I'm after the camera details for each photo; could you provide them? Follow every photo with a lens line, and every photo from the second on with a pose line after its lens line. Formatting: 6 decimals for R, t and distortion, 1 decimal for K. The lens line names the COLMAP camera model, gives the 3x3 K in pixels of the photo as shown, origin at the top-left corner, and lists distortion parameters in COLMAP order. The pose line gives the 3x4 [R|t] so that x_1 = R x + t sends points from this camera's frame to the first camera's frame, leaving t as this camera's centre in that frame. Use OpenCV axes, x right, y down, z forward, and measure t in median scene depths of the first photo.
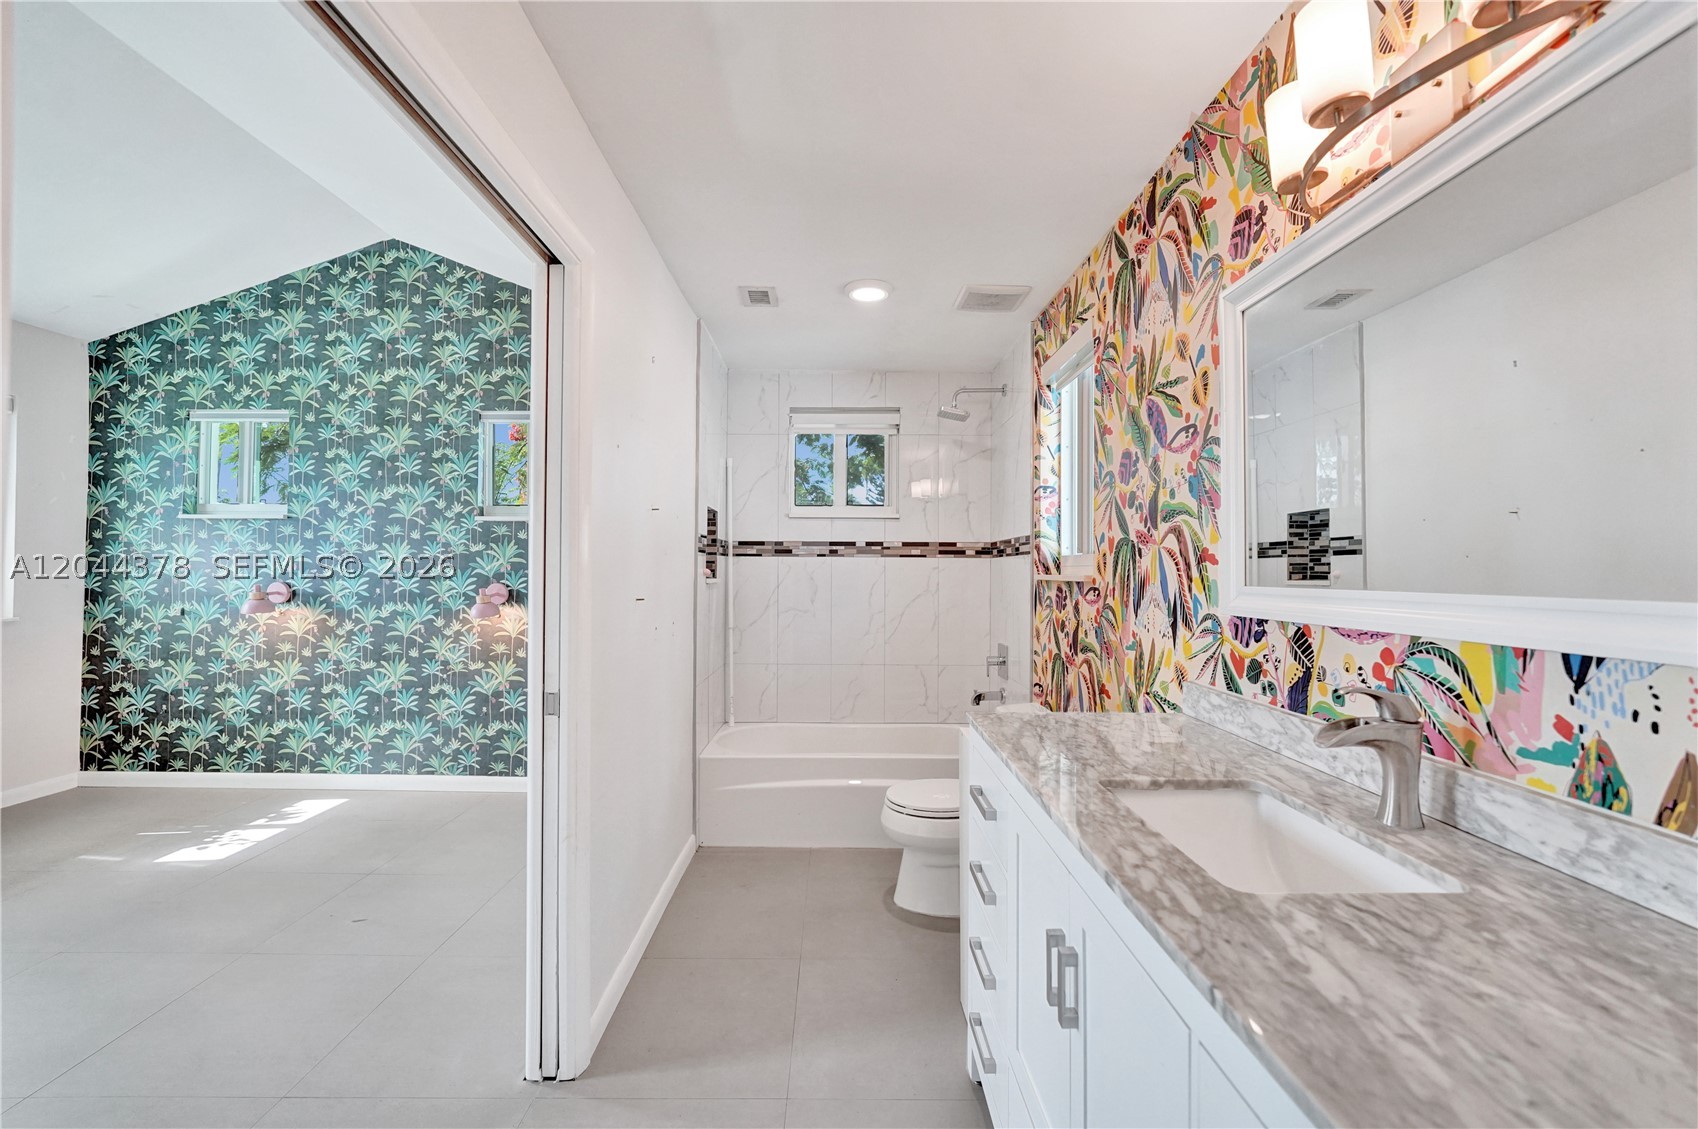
lens RADIAL K [[700.6, 0, 850.2], [0, 700.6, 557.3], [0, 0, 1]] dist [-0.003018, 0.000055]
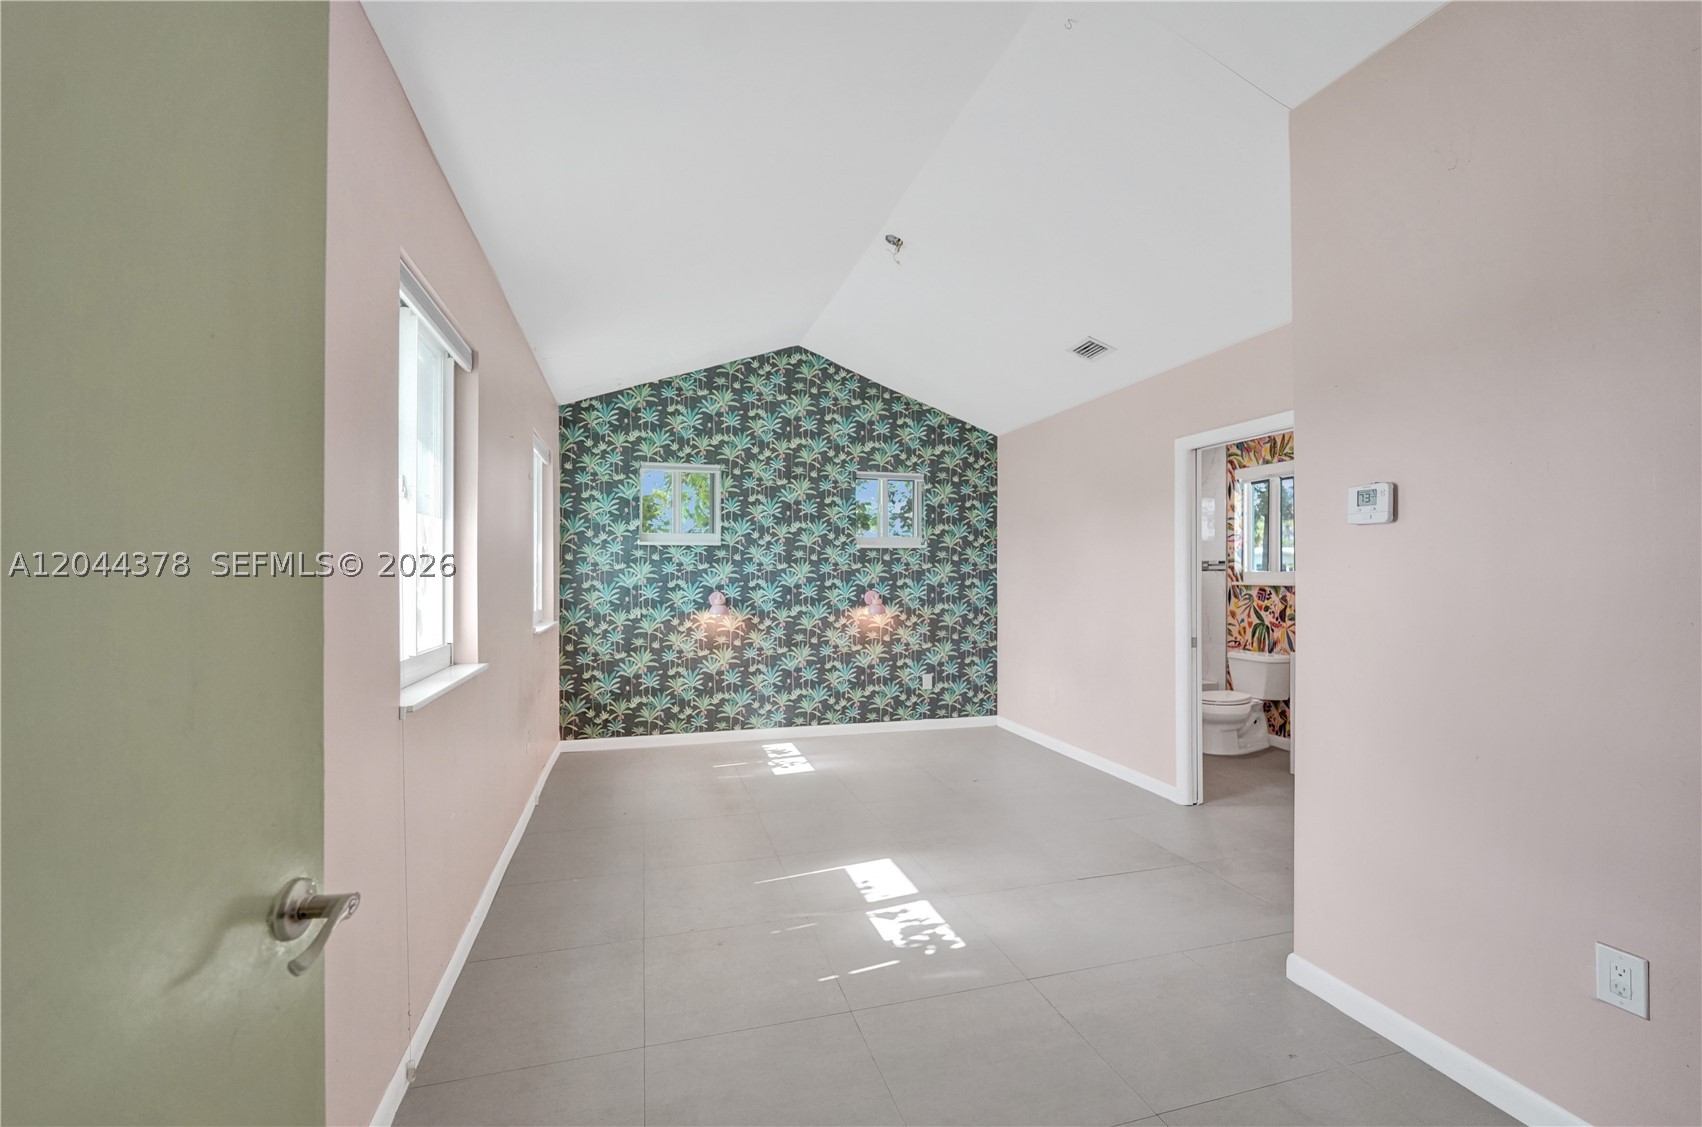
lens RADIAL K [[701.4, 0, 856.9], [0, 701.4, 572.2], [0, 0, 1]] dist [0.000968, -0.000011]
pose [[0.959333, -0.006008, 0.282214, -0.937772], [0.000643, 0.999817, 0.019099, -0.028973], [-0.282277, -0.018141, 0.959161, -0.387276]]
